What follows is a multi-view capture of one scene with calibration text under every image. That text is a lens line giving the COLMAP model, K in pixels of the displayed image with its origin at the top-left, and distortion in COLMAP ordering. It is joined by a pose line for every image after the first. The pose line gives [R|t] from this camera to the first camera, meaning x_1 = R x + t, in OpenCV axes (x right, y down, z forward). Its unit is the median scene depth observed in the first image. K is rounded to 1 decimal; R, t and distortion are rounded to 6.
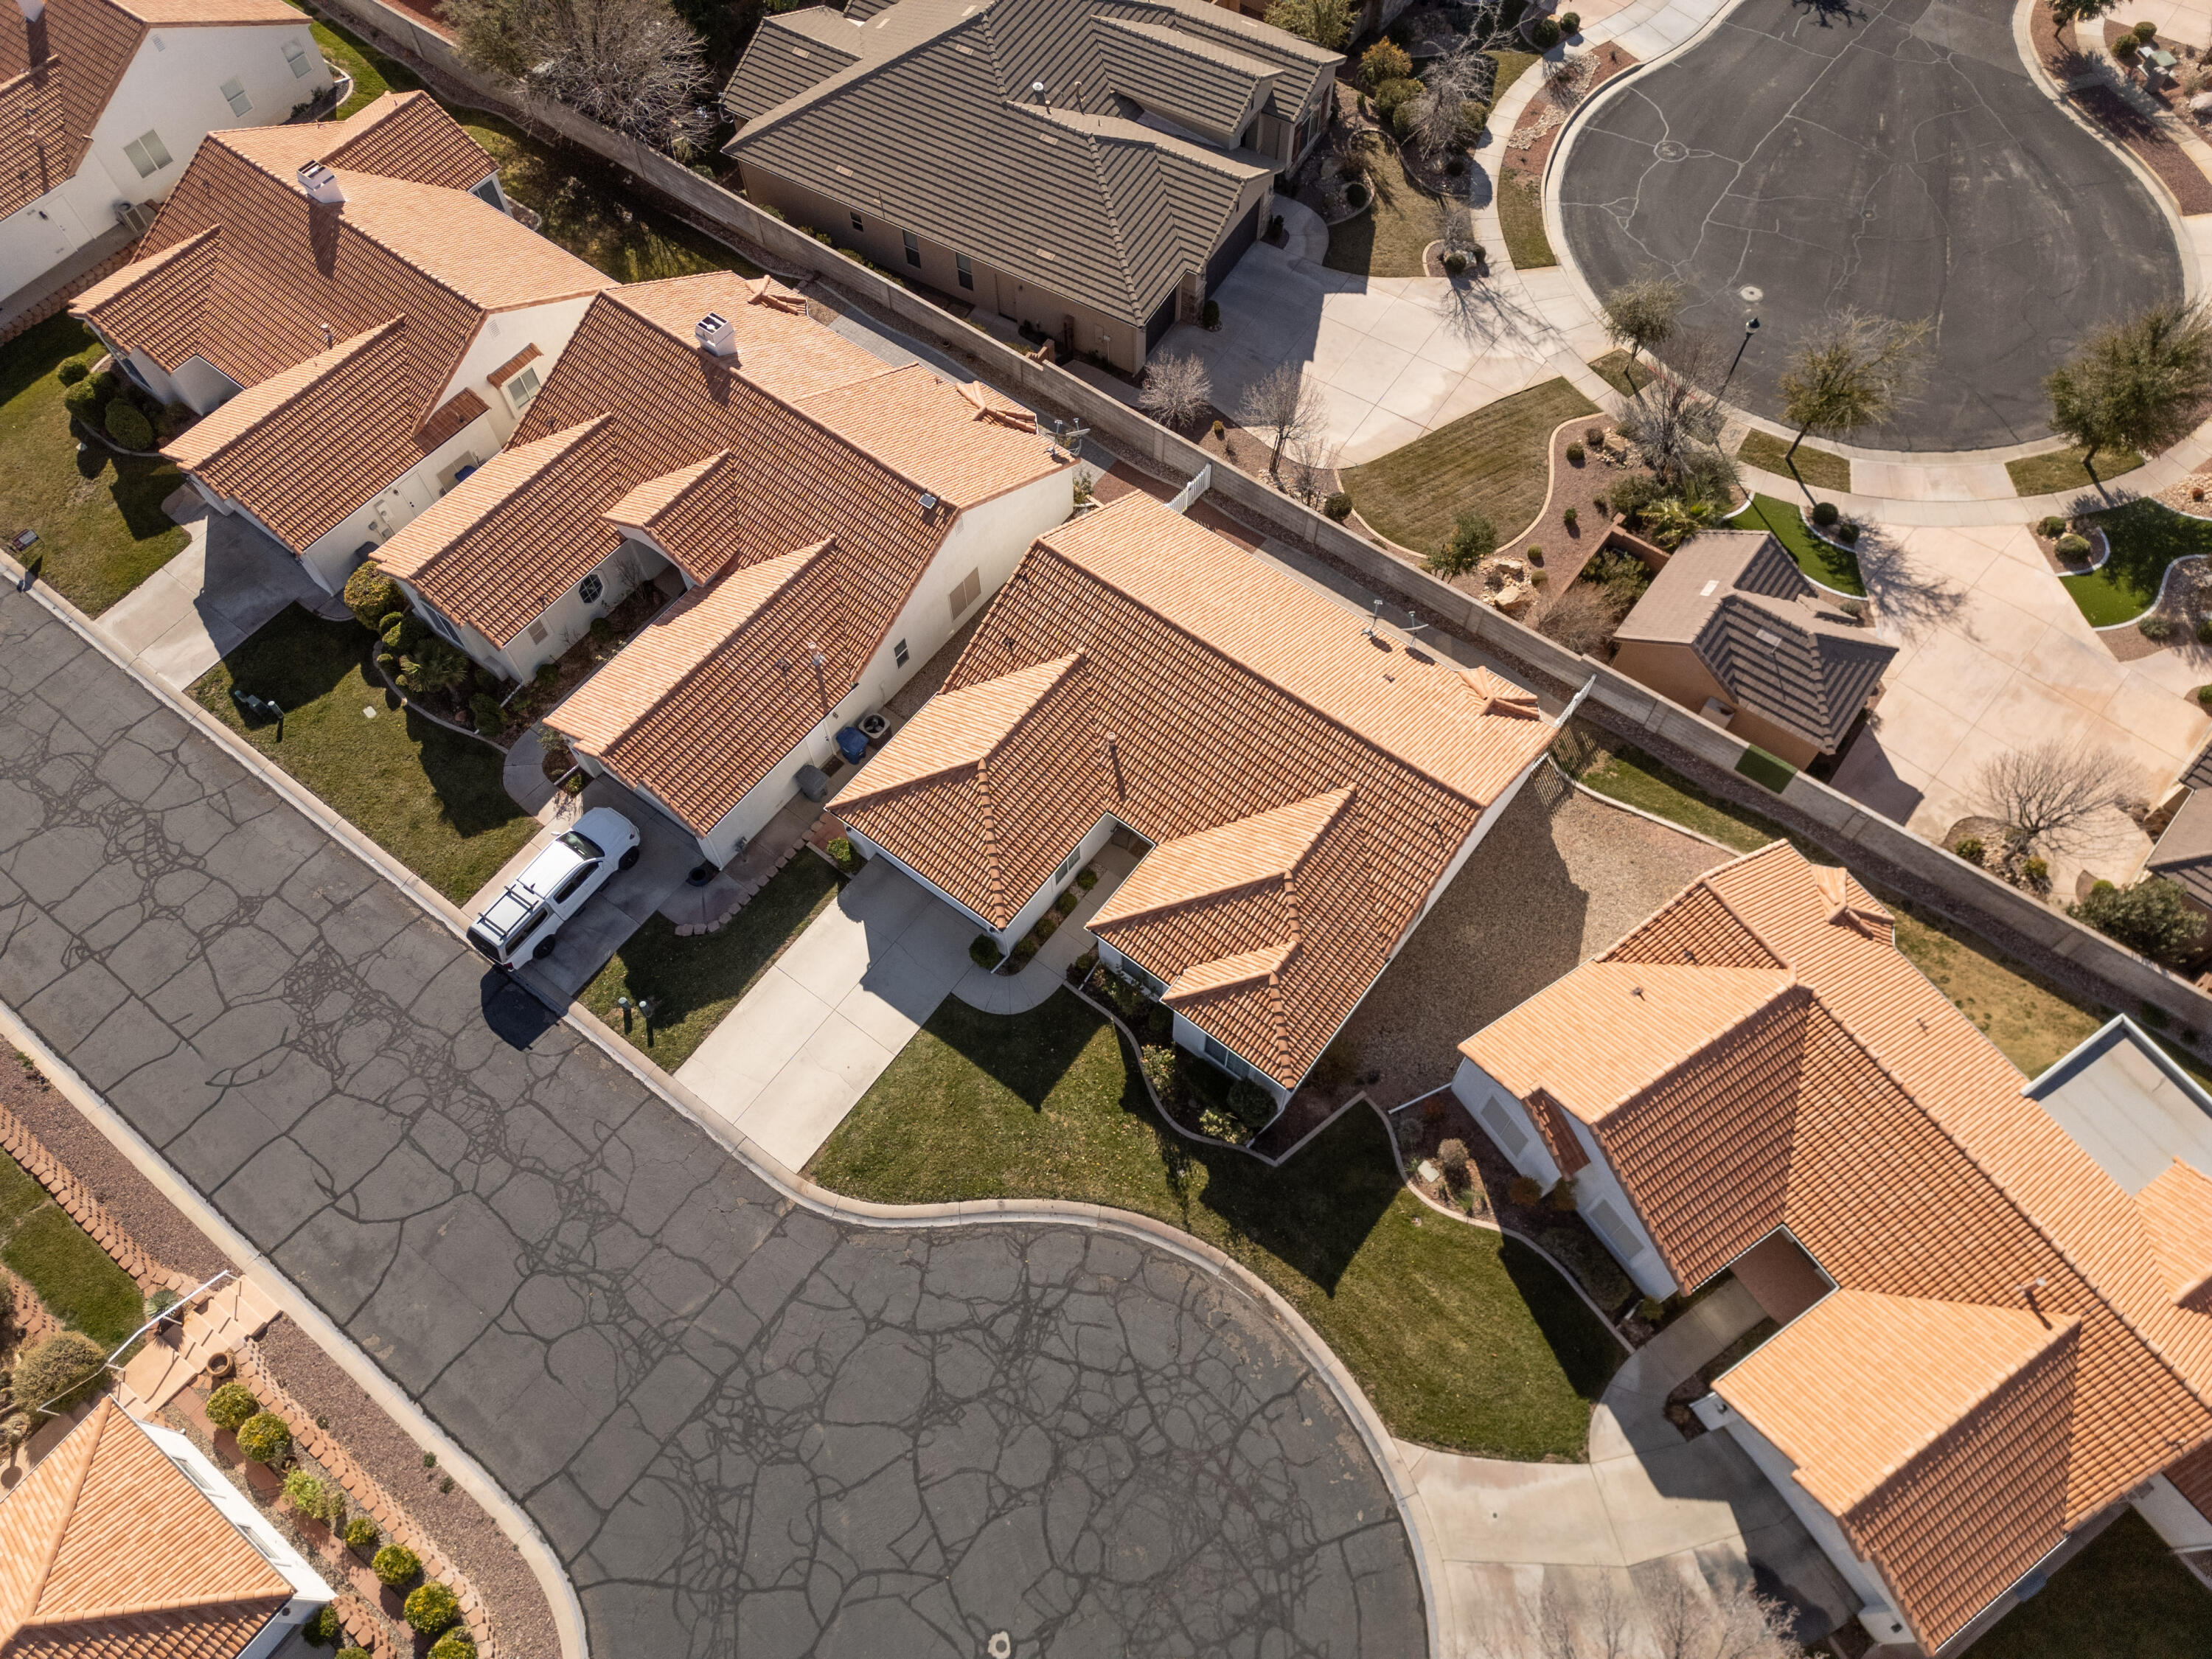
lens RADIAL K [[1541.1, 0, 1105.7], [0, 1541.1, 826.2], [0, 0, 1]] dist [0.081370, -0.075738]
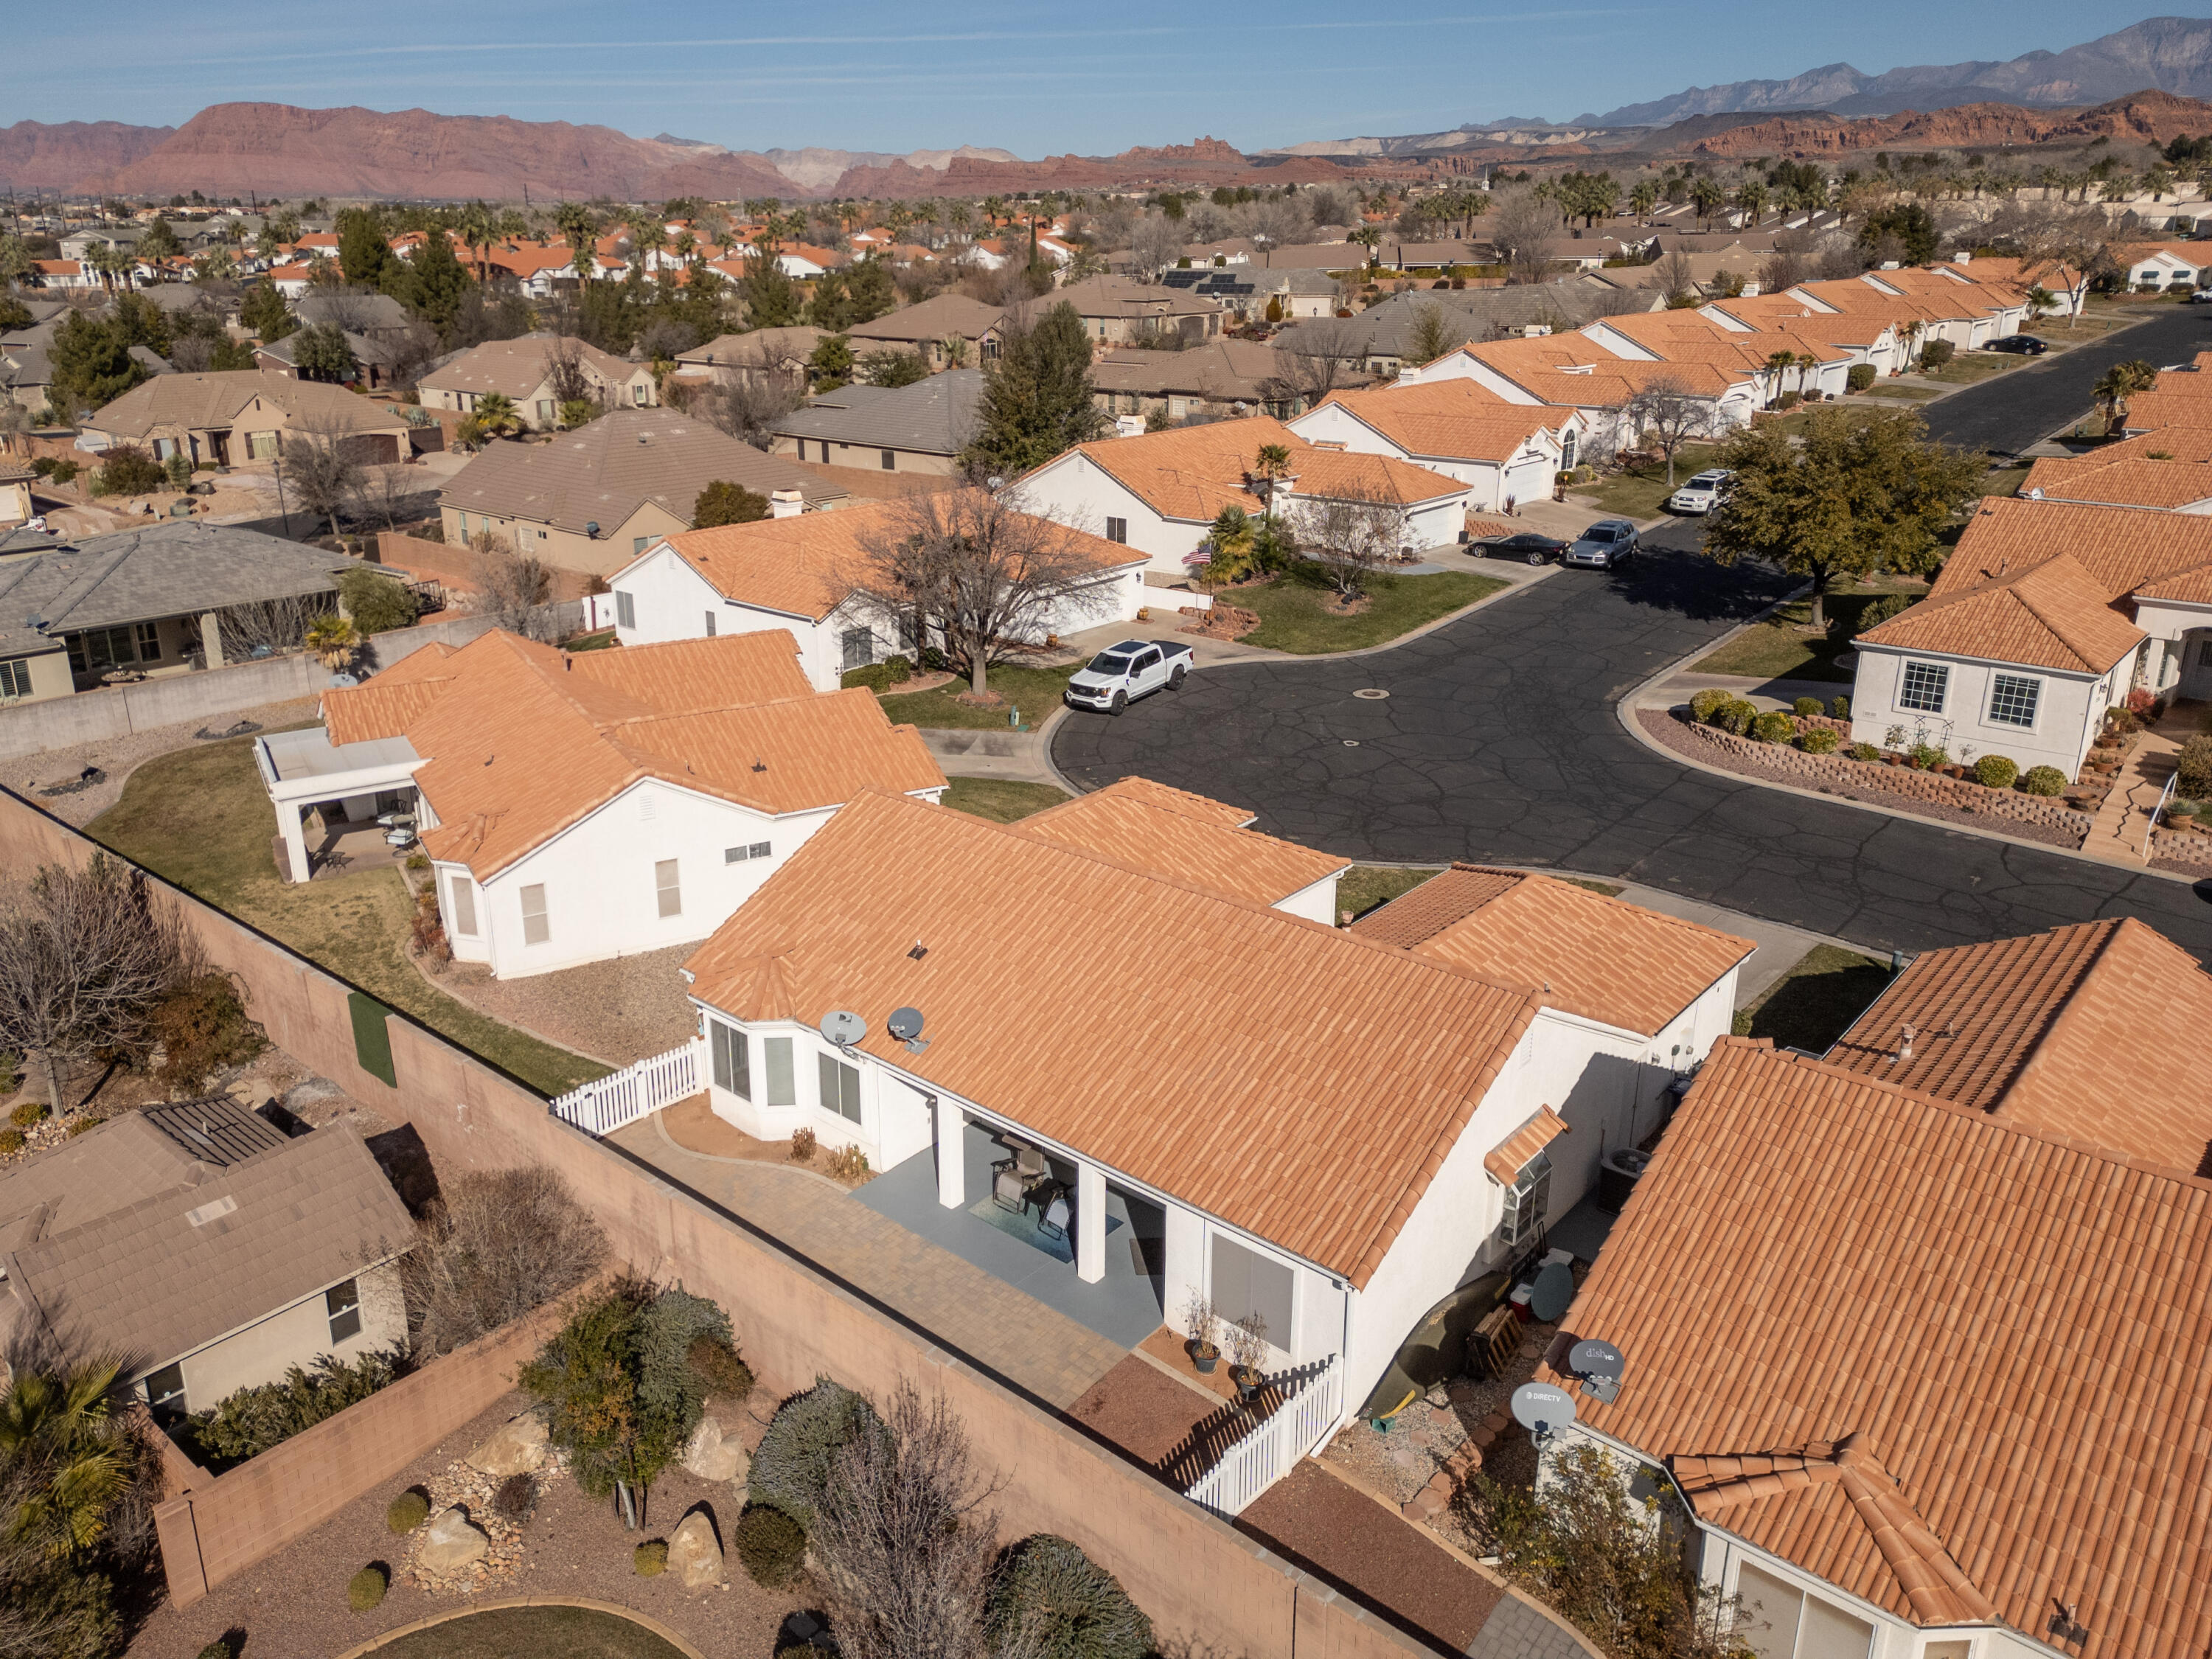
lens RADIAL K [[1634.6, 0, 1034.3], [0, 1634.6, 776.8], [0, 0, 1]] dist [0.084874, -0.075227]
pose [[-0.996889, -0.009176, 0.078284, 0.084425], [0.075219, 0.186012, 0.979664, -0.779964], [-0.023552, 0.982505, -0.184743, 1.069041]]
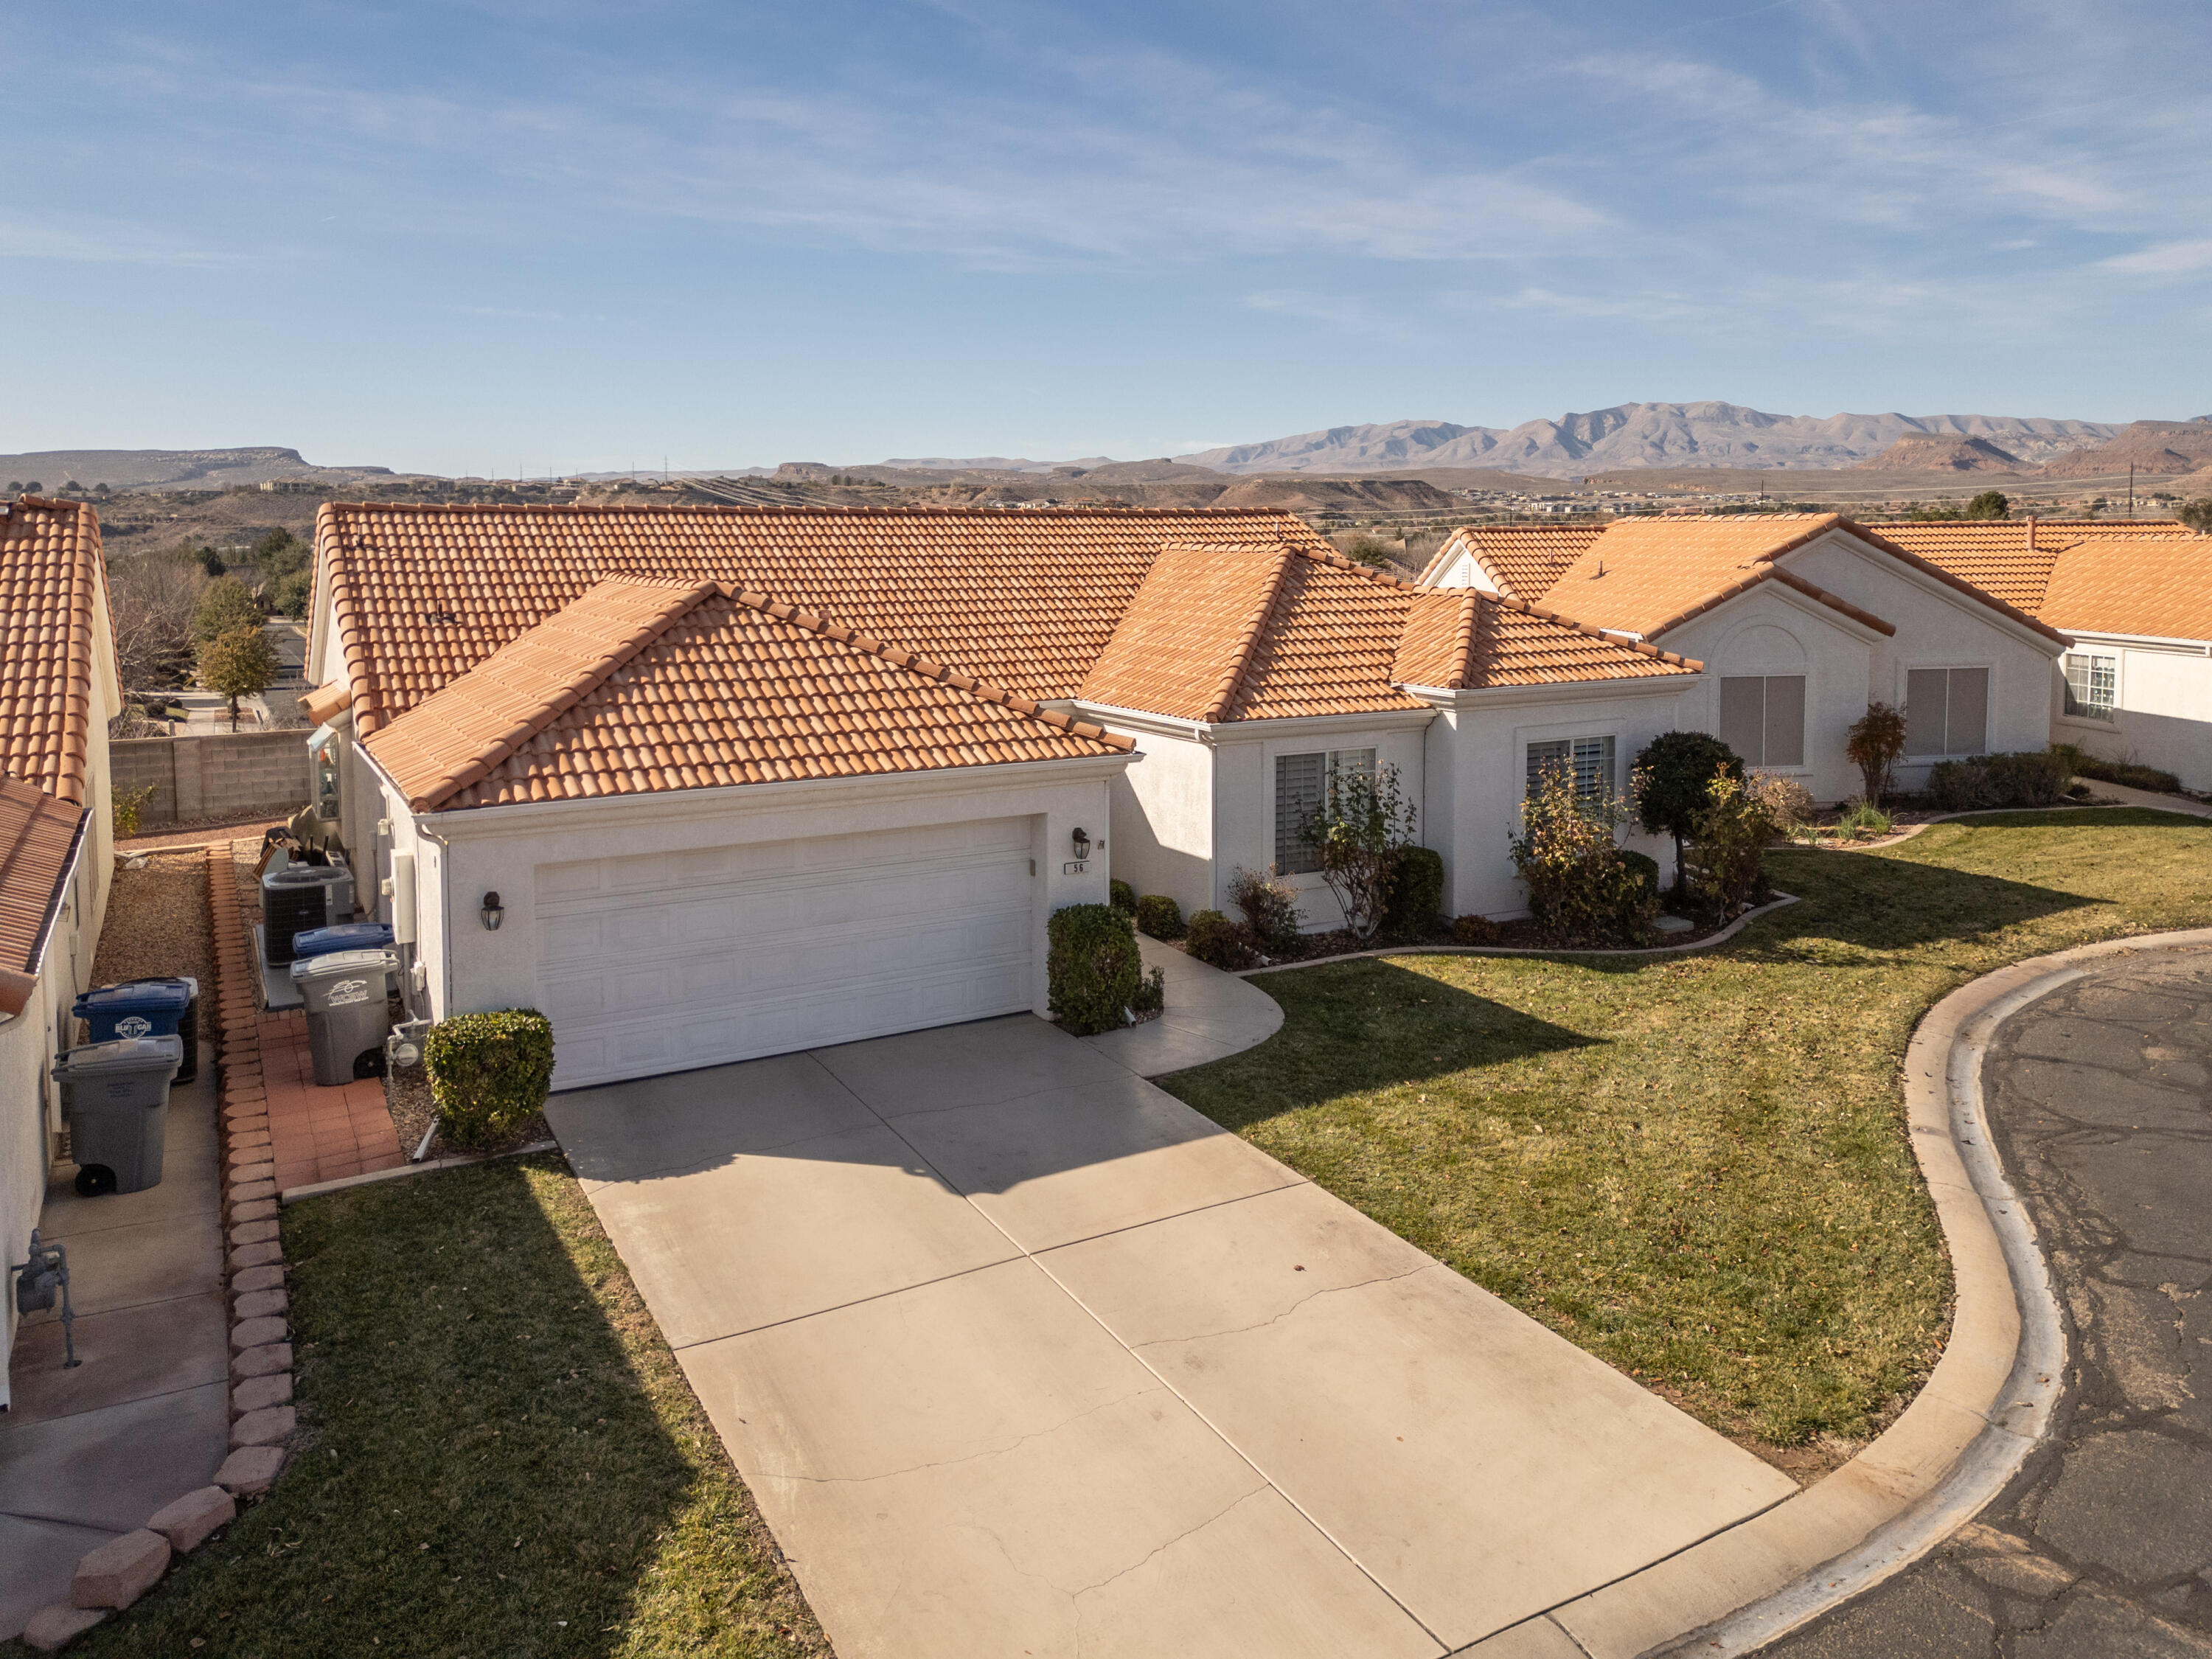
lens RADIAL K [[1605.6, 0, 1075.0], [0, 1605.6, 658.1], [0, 0, 1]] dist [0.069460, -0.056983]
pose [[0.411123, -0.063777, 0.909346, -0.388924], [0.796169, 0.510942, -0.324120, 0.157504], [-0.443952, 0.857246, 0.260838, 0.851434]]
